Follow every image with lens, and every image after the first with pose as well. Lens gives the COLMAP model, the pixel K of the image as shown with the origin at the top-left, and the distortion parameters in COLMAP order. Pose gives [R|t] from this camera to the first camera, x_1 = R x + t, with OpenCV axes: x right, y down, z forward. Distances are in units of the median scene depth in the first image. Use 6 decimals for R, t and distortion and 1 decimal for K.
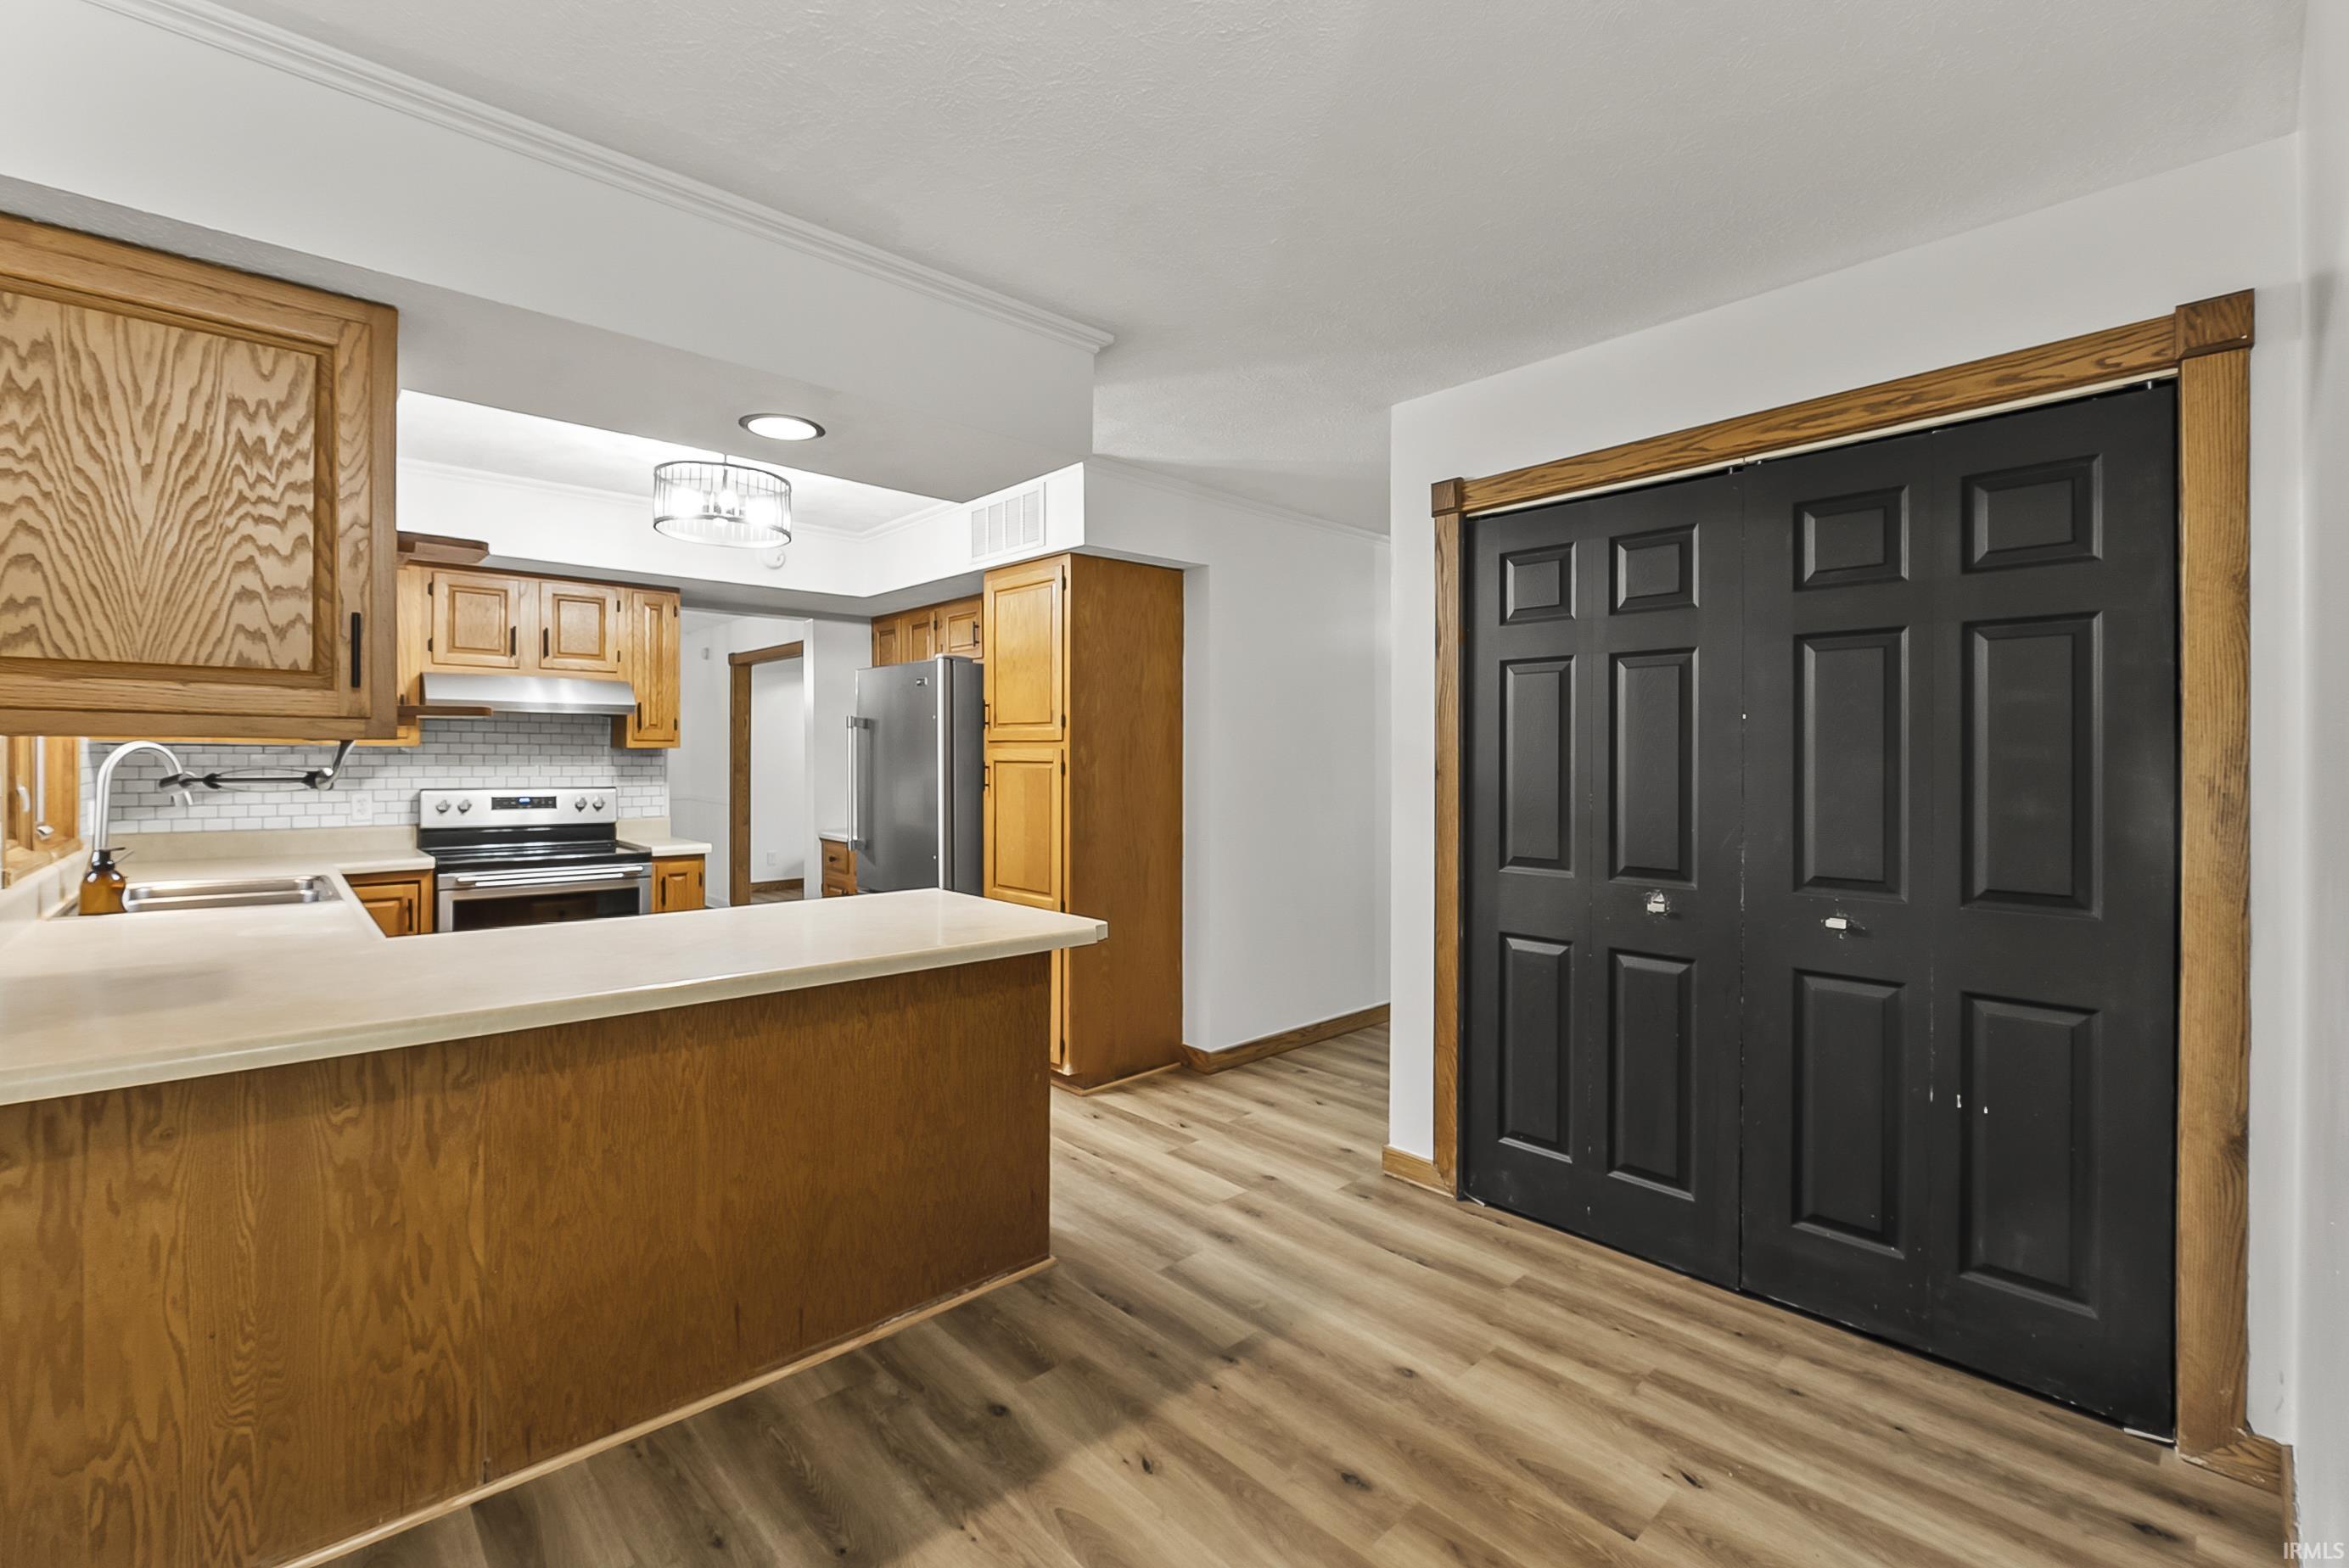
lens RADIAL K [[1009.8, 0, 1192.3], [0, 1009.8, 764.0], [0, 0, 1]] dist [-0.007181, 0.000237]
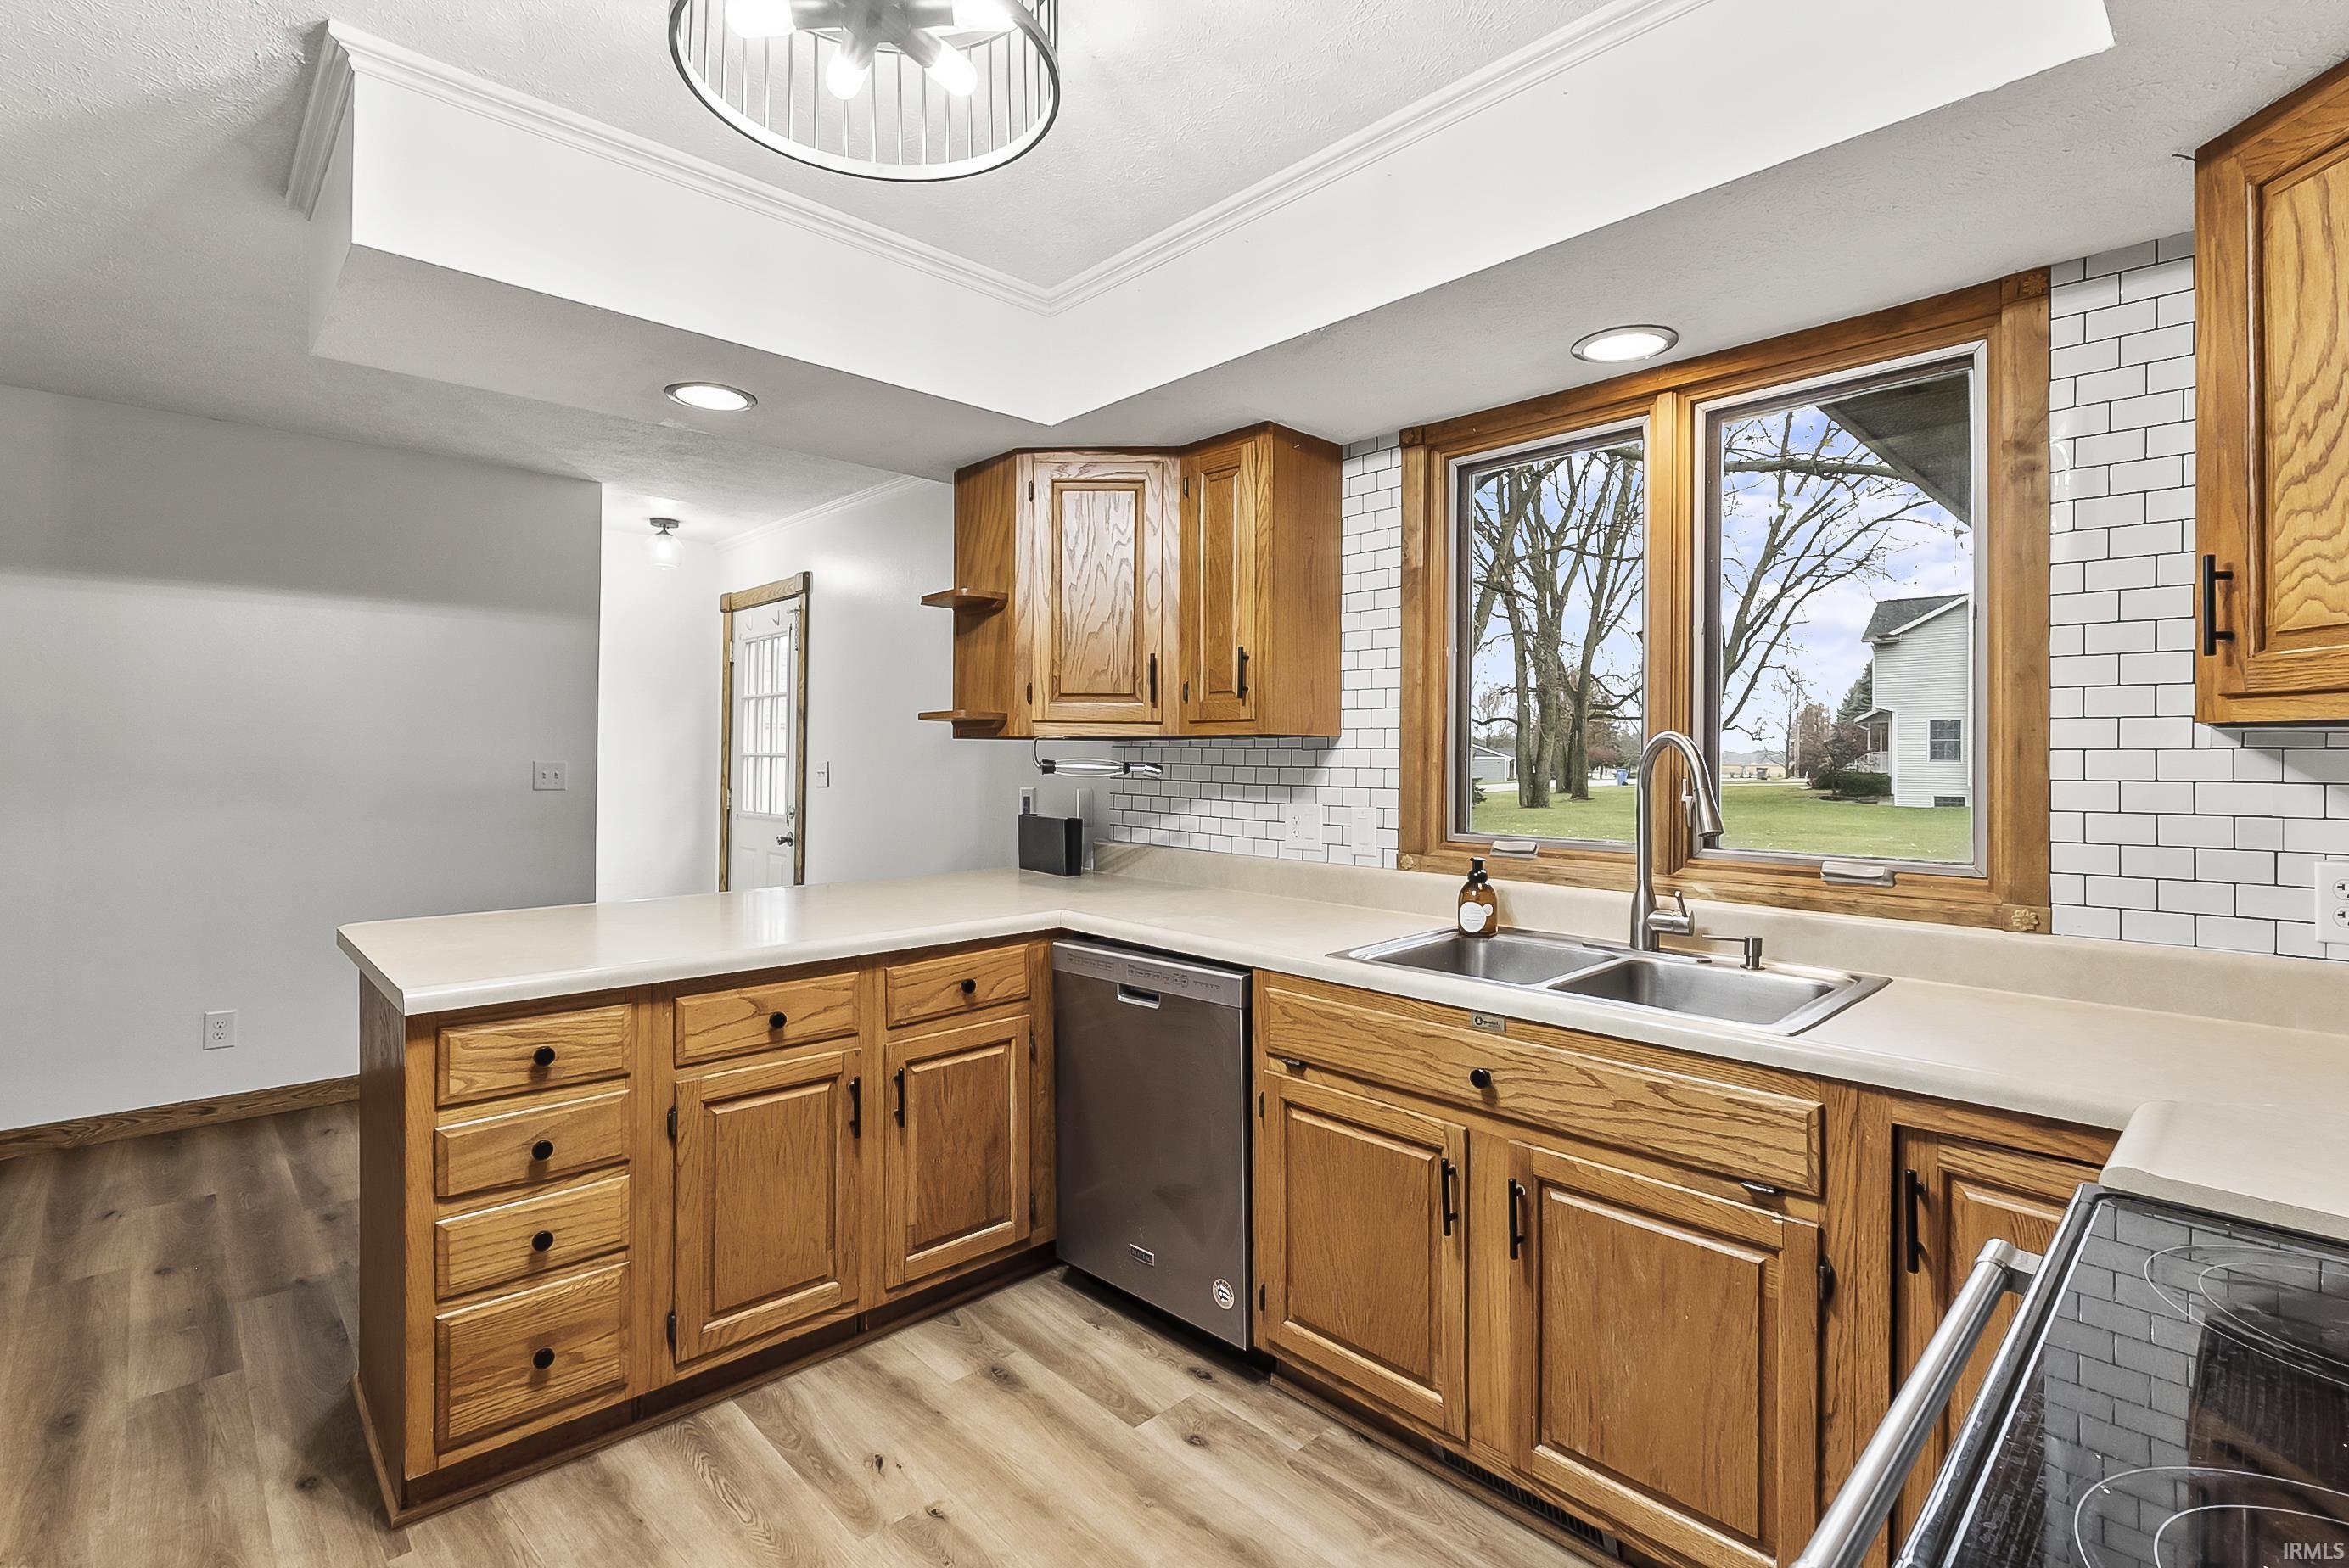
lens RADIAL K [[1066.9, 0, 1164.2], [0, 1066.9, 751.0], [0, 0, 1]] dist [-0.006456, -0.000583]
pose [[-0.999925, -0.011558, -0.003994, -0.784304], [-0.011562, 0.999933, 0.001127, -0.006811], [0.003981, 0.001173, -0.999991, 1.882567]]
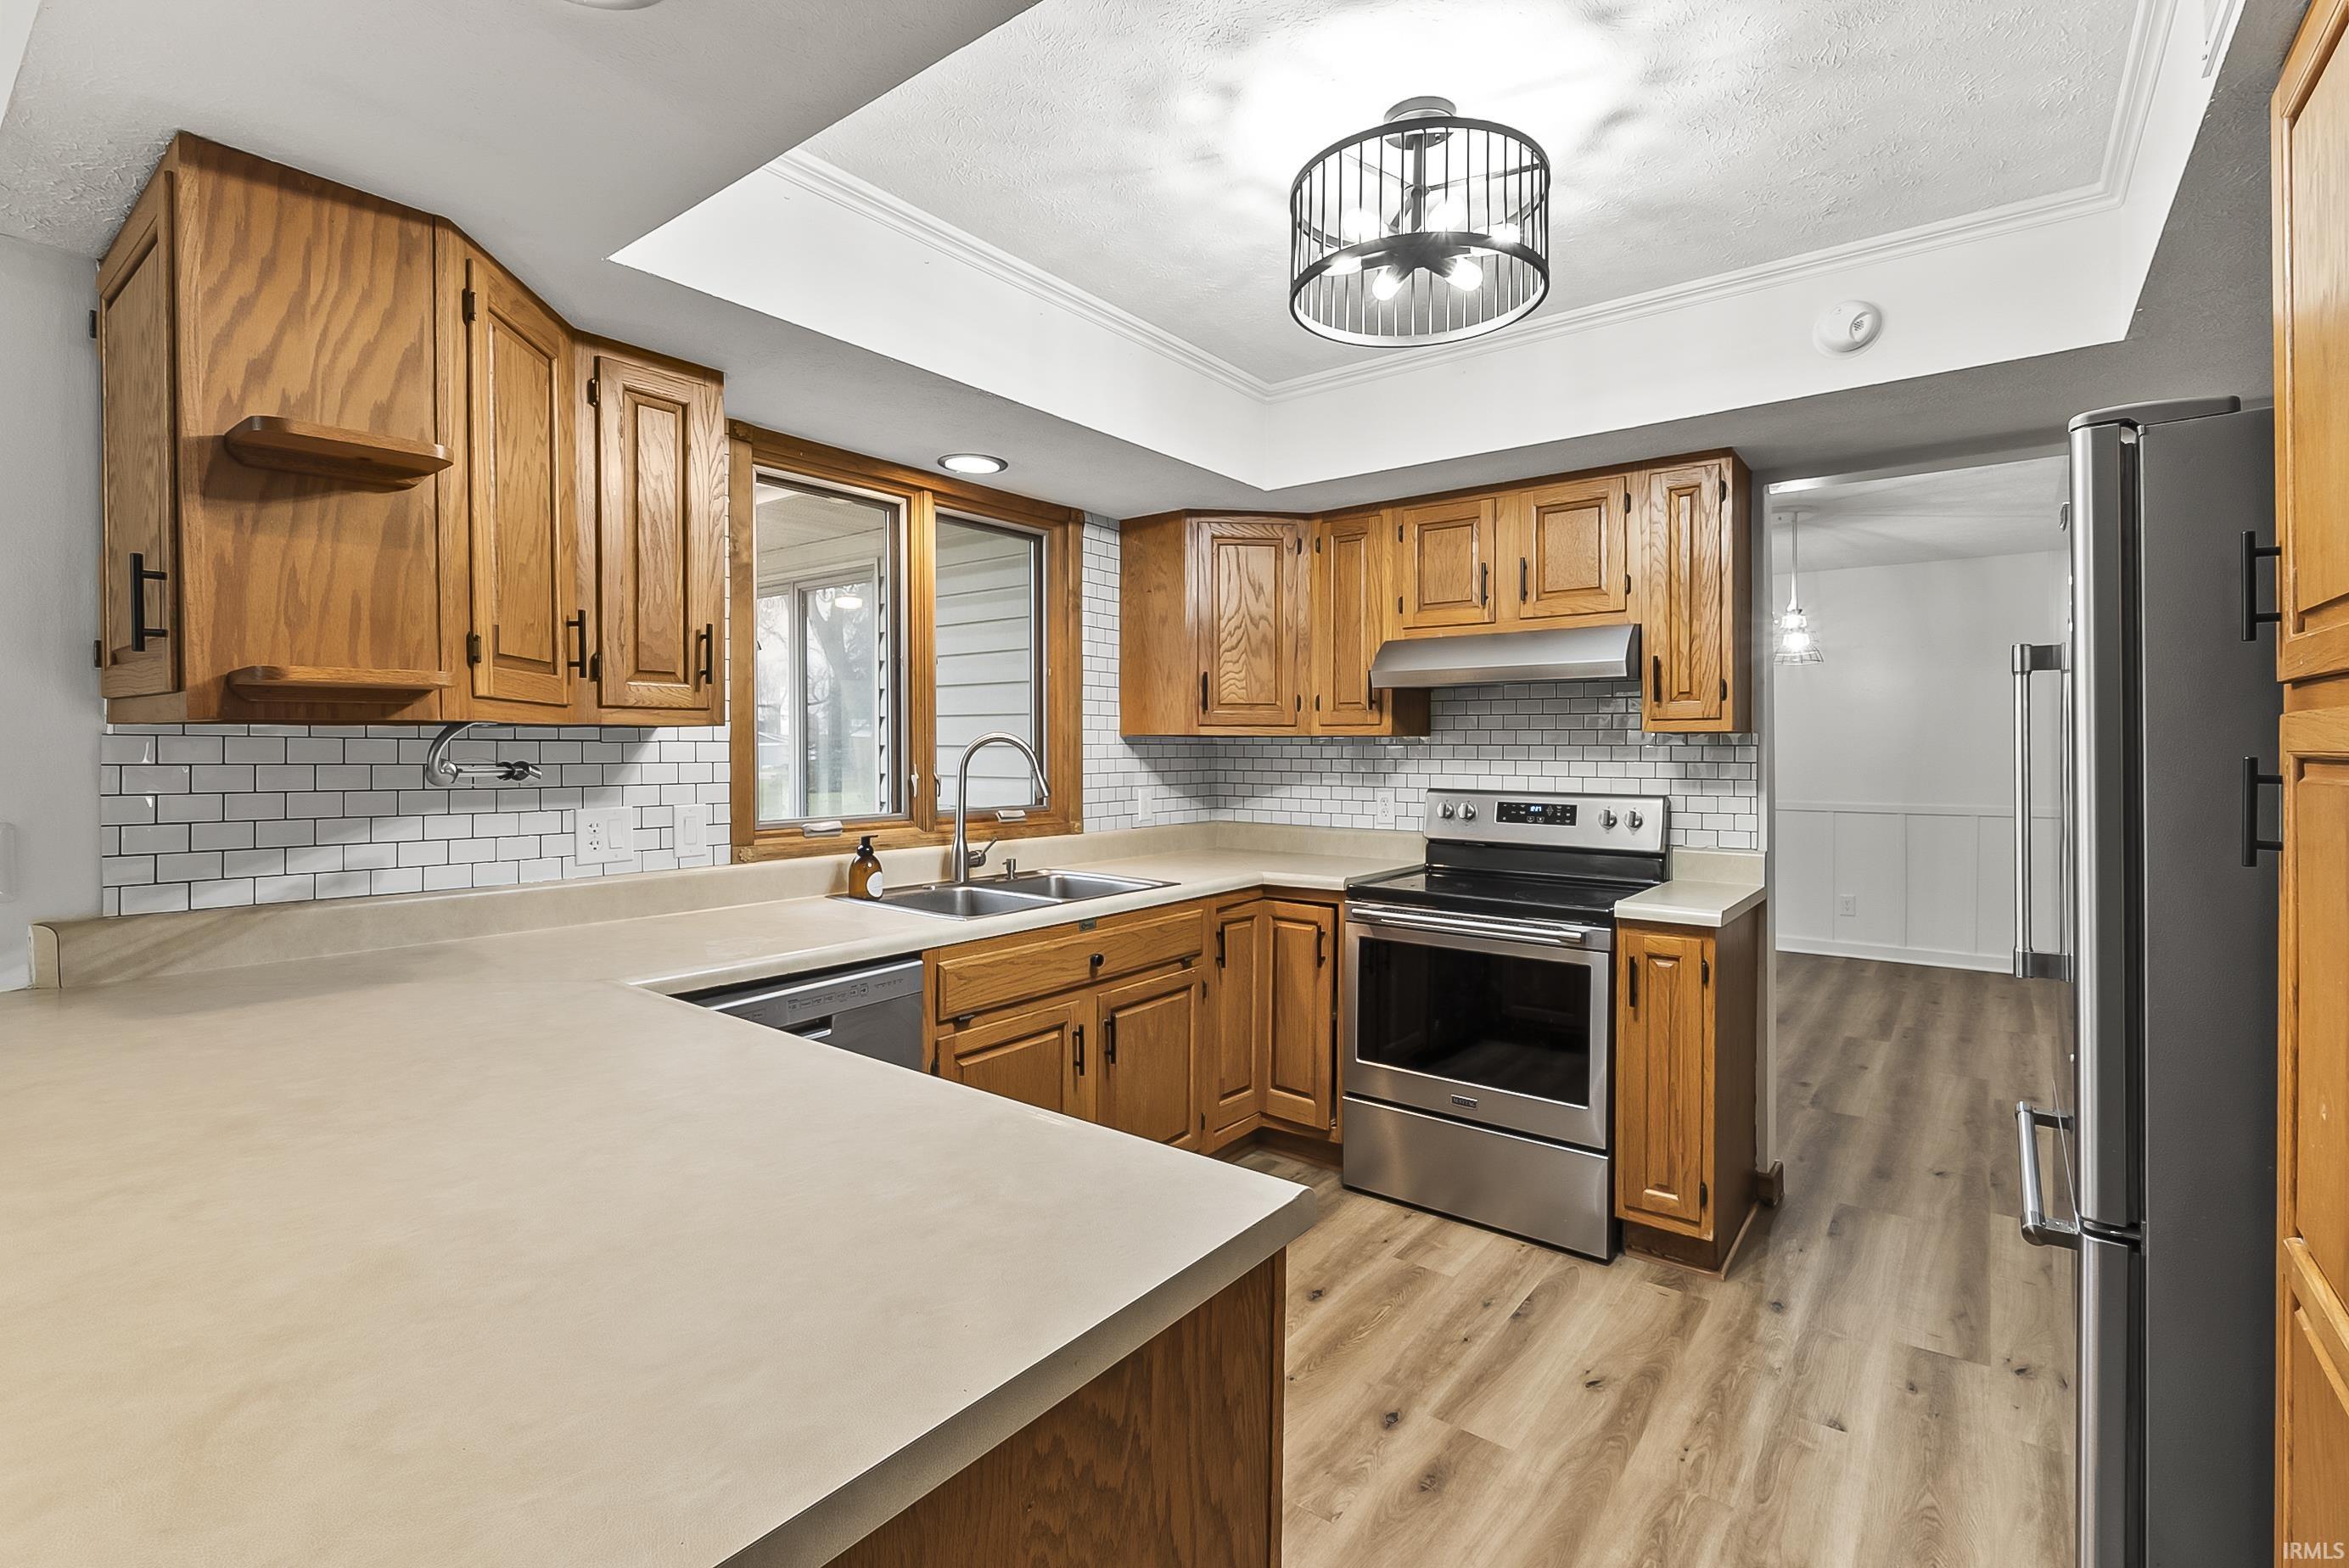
lens RADIAL K [[1066.9, 0, 1159.5], [0, 1066.9, 751.1], [0, 0, 1]] dist [-0.006456, -0.000583]
pose [[0.147675, -0.000848, -0.989036, 0.055370], [-0.006901, 0.999974, -0.001888, -0.002868], [0.989012, 0.007104, 0.147666, 1.104148]]
